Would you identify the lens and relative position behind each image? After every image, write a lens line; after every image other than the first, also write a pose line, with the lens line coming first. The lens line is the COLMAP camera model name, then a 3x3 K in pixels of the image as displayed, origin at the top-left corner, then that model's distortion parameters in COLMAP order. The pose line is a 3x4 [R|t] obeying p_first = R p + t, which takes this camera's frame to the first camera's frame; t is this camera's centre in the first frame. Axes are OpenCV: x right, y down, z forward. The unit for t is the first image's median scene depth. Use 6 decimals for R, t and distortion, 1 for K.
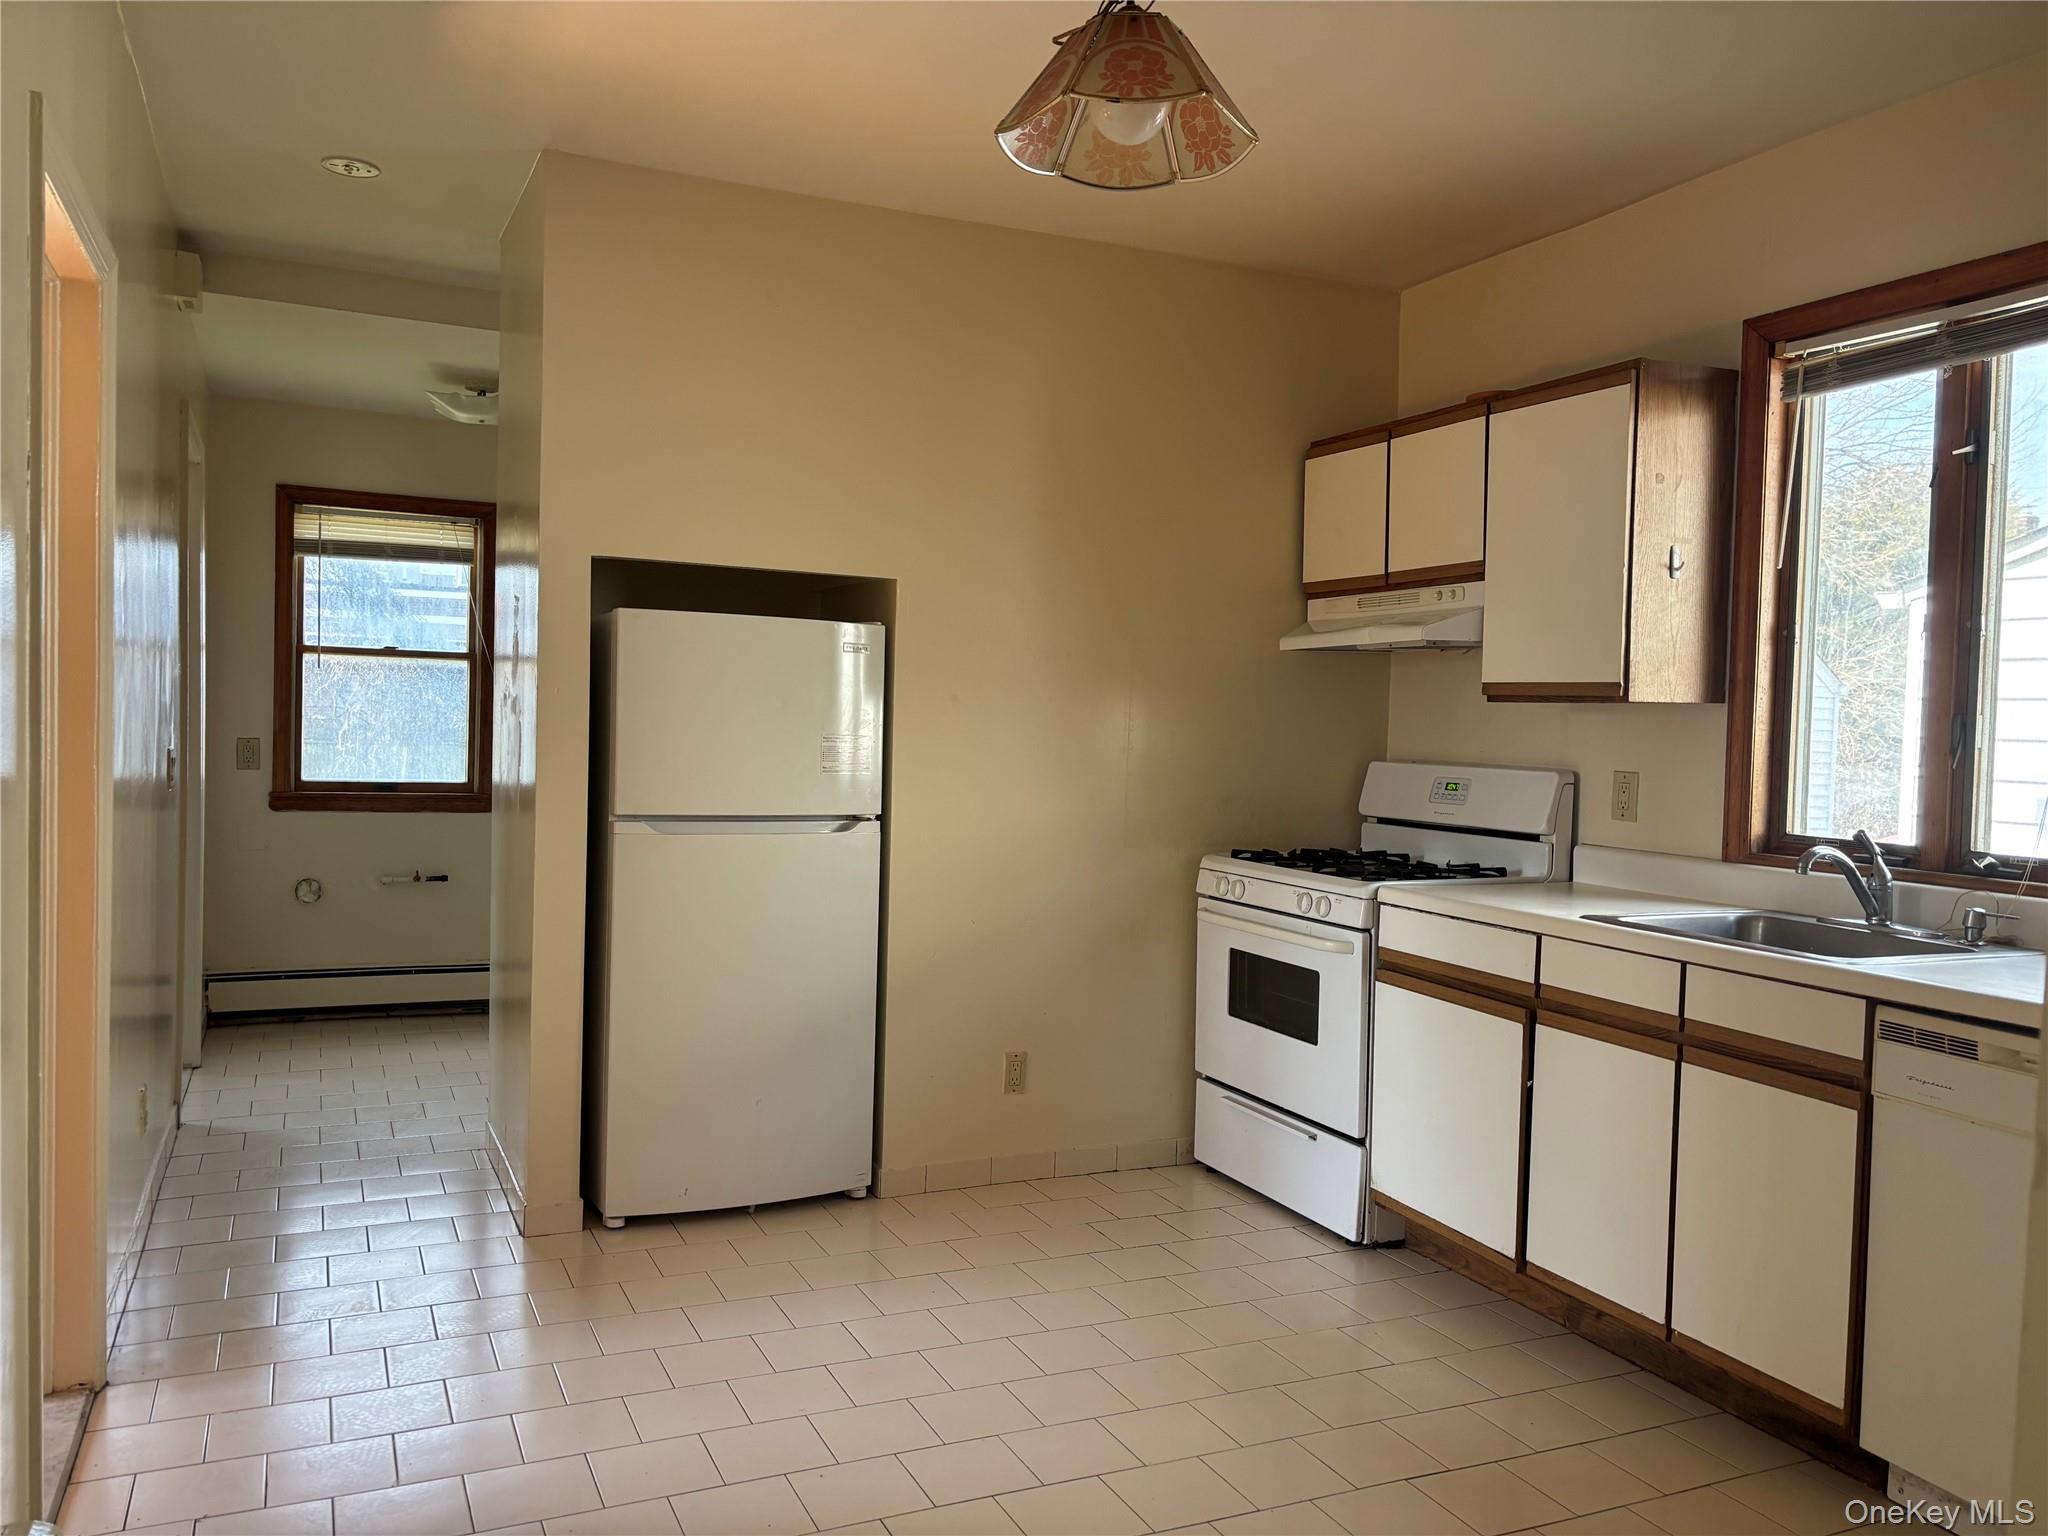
lens RADIAL K [[1702.4, 0, 1024.0], [0, 1702.4, 768.0], [0, 0, 1]] dist [0.035703, -0.001661]
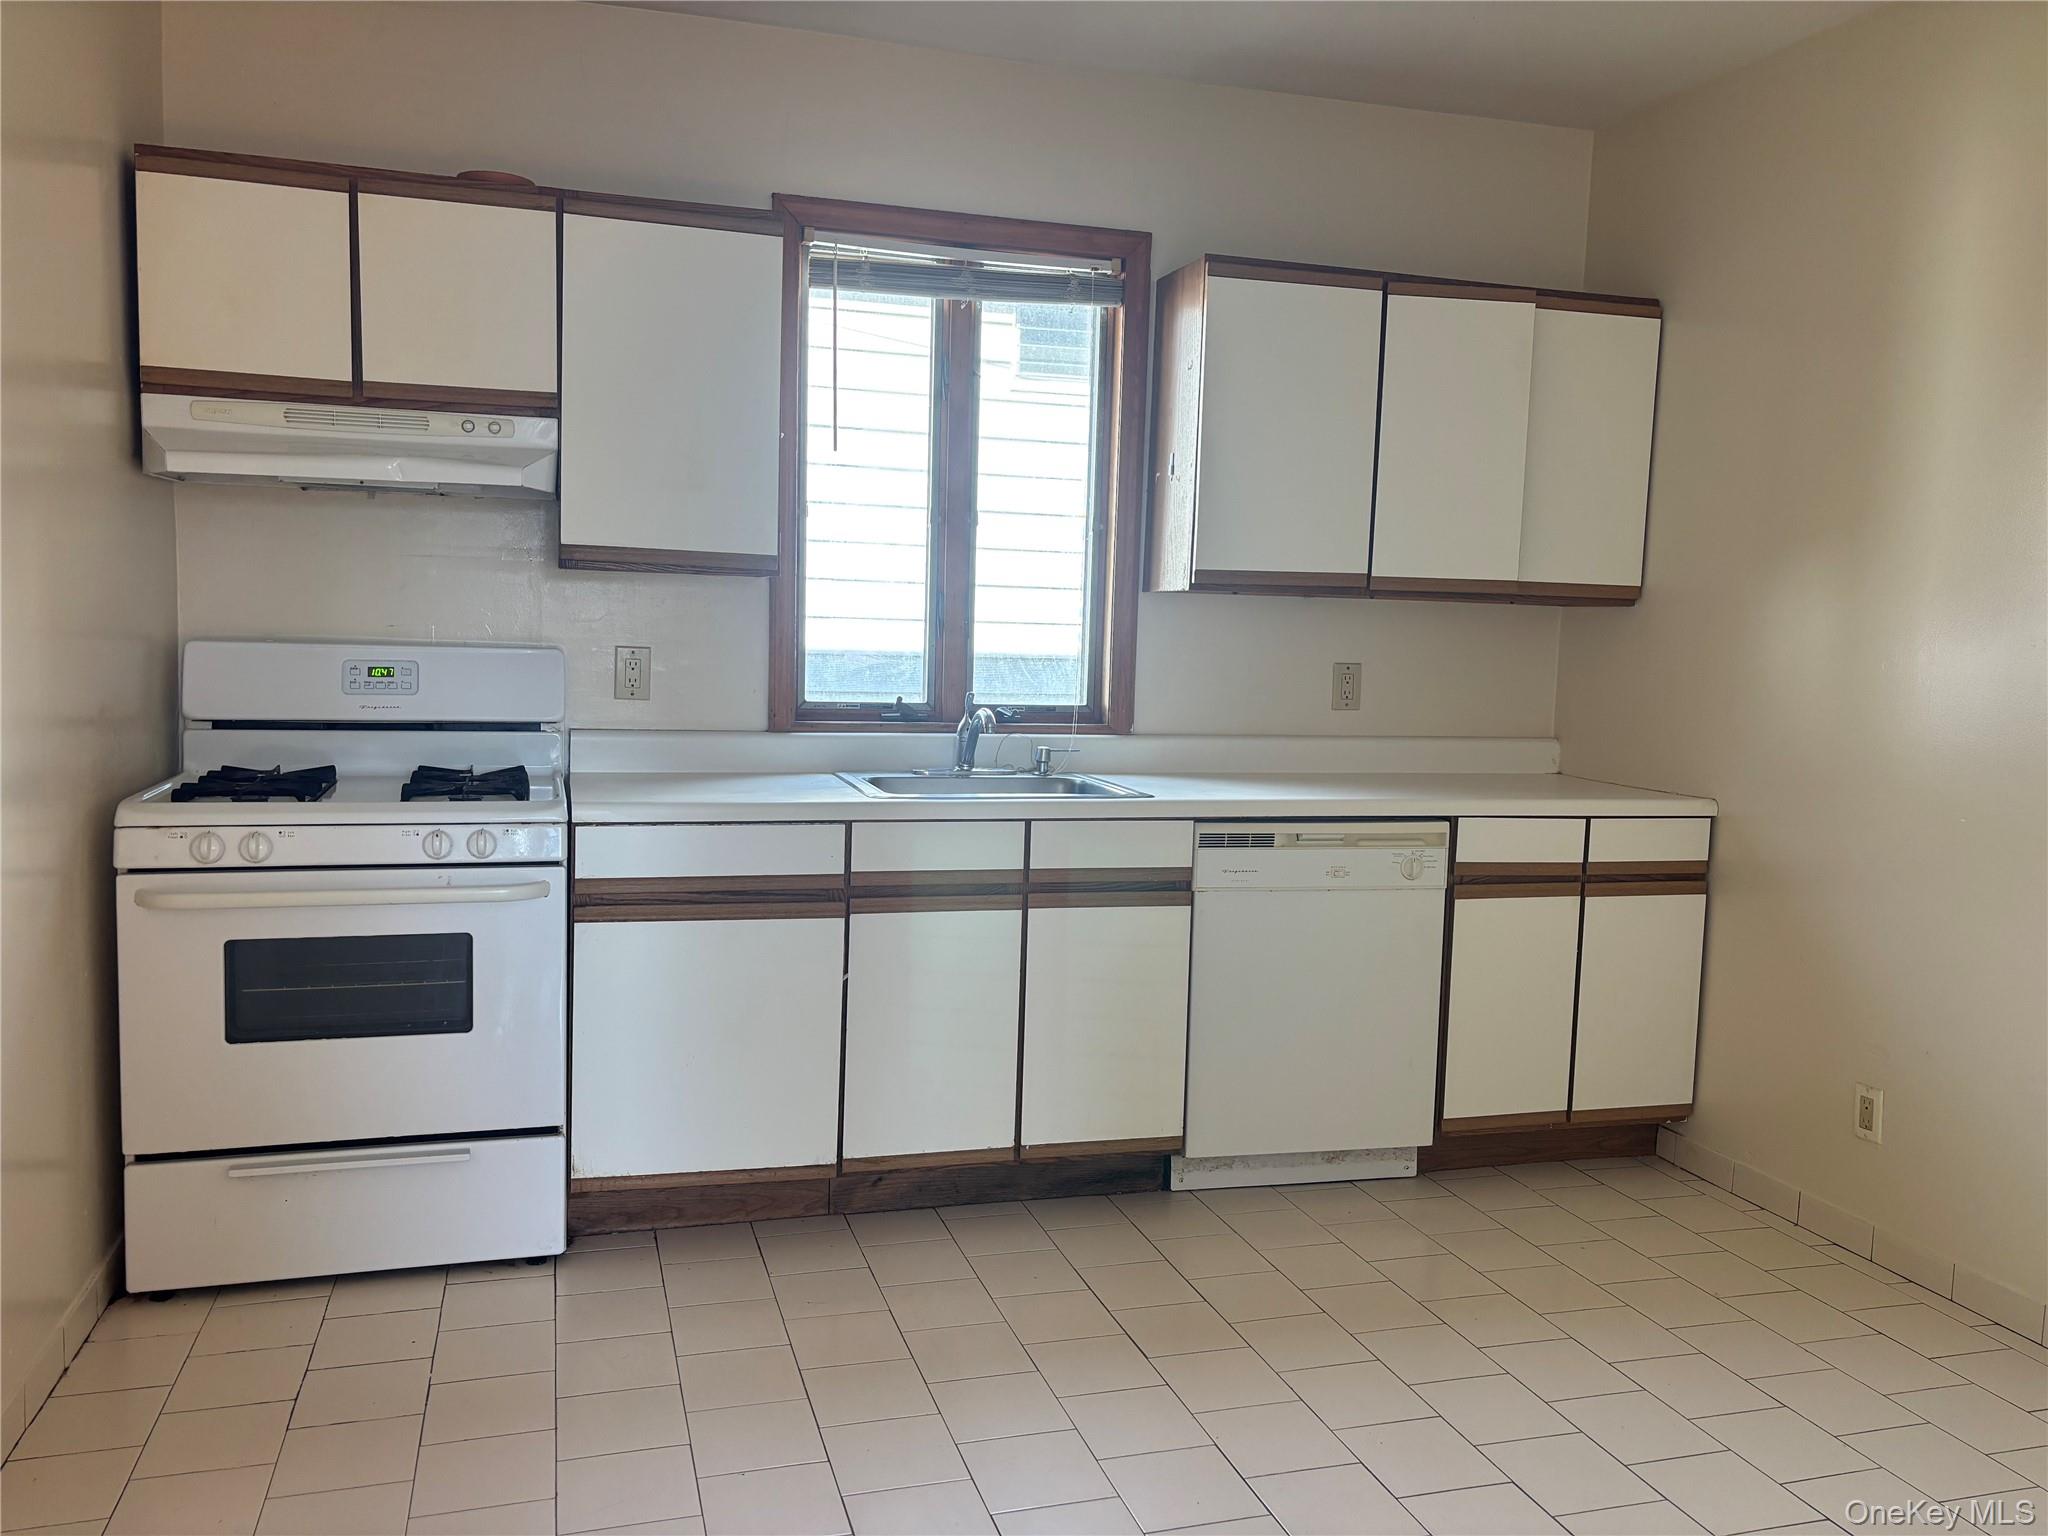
lens RADIAL K [[1520.8, 0, 1024.0], [0, 1520.8, 768.0], [0, 0, 1]] dist [-0.000312, -0.002010]
pose [[0.092937, -0.112051, 0.989347, -0.406071], [0.007745, 0.993699, 0.111816, -0.020492], [-0.995642, -0.002729, 0.093219, 0.641093]]
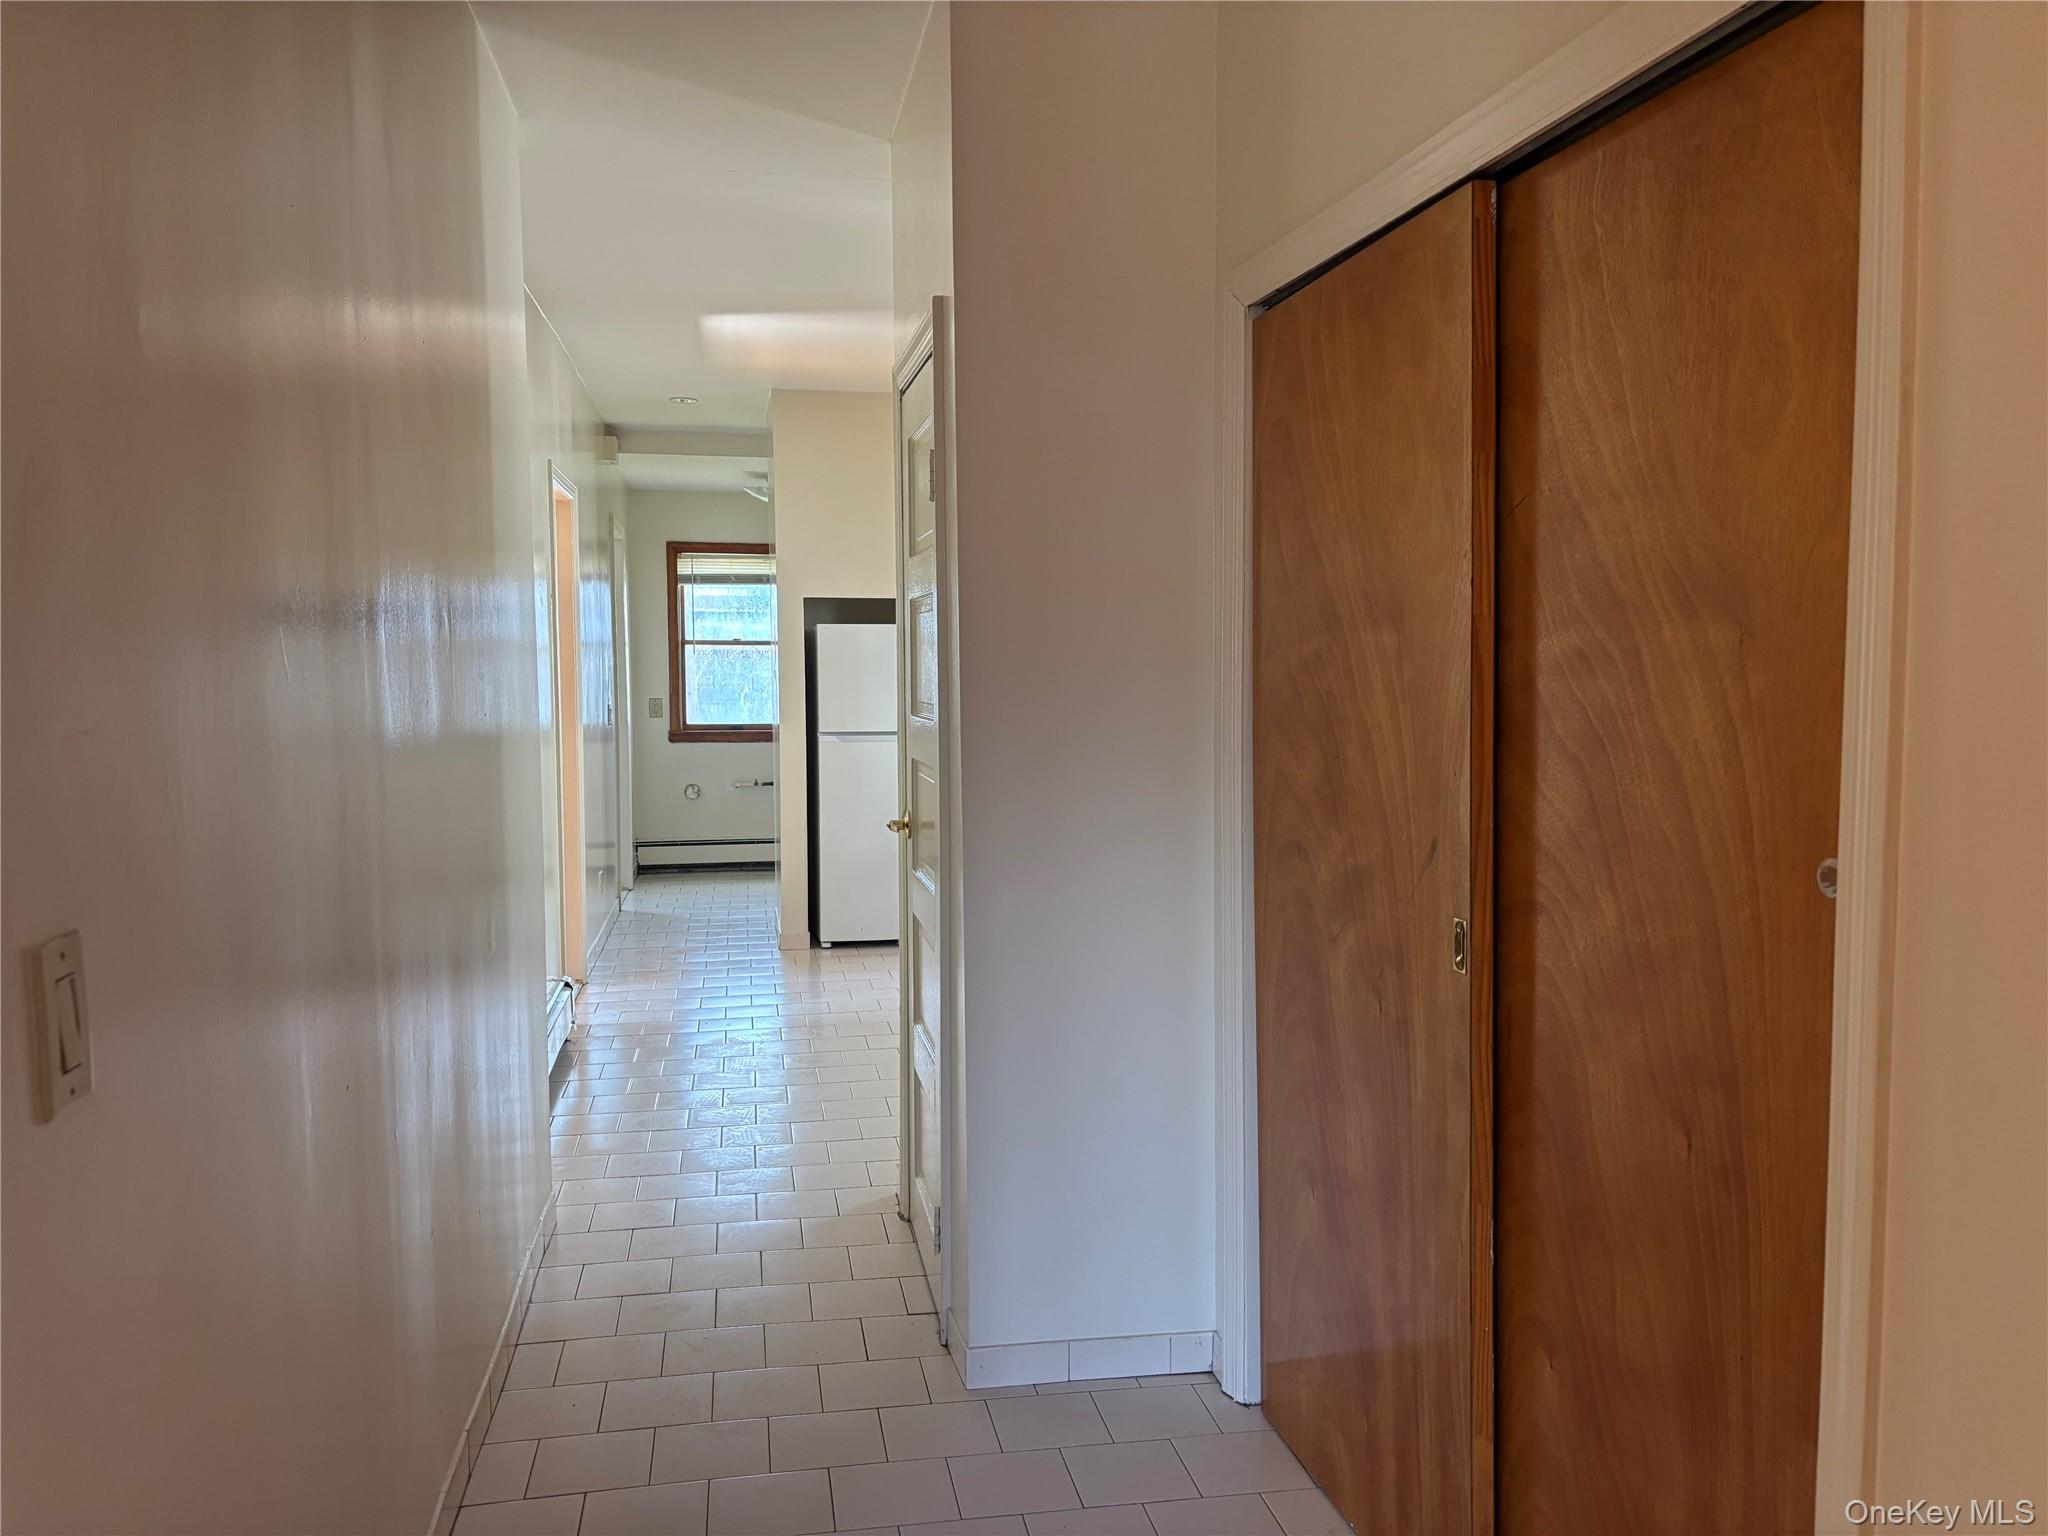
lens RADIAL K [[1702.4, 0, 1024.0], [0, 1702.4, 768.0], [0, 0, 1]] dist [0.035703, -0.001661]
pose [[0.972760, -0.016518, -0.231227, 0.358928], [0.023223, 0.999384, 0.026308, 0.019466], [0.230650, -0.030961, 0.972544, -0.681393]]
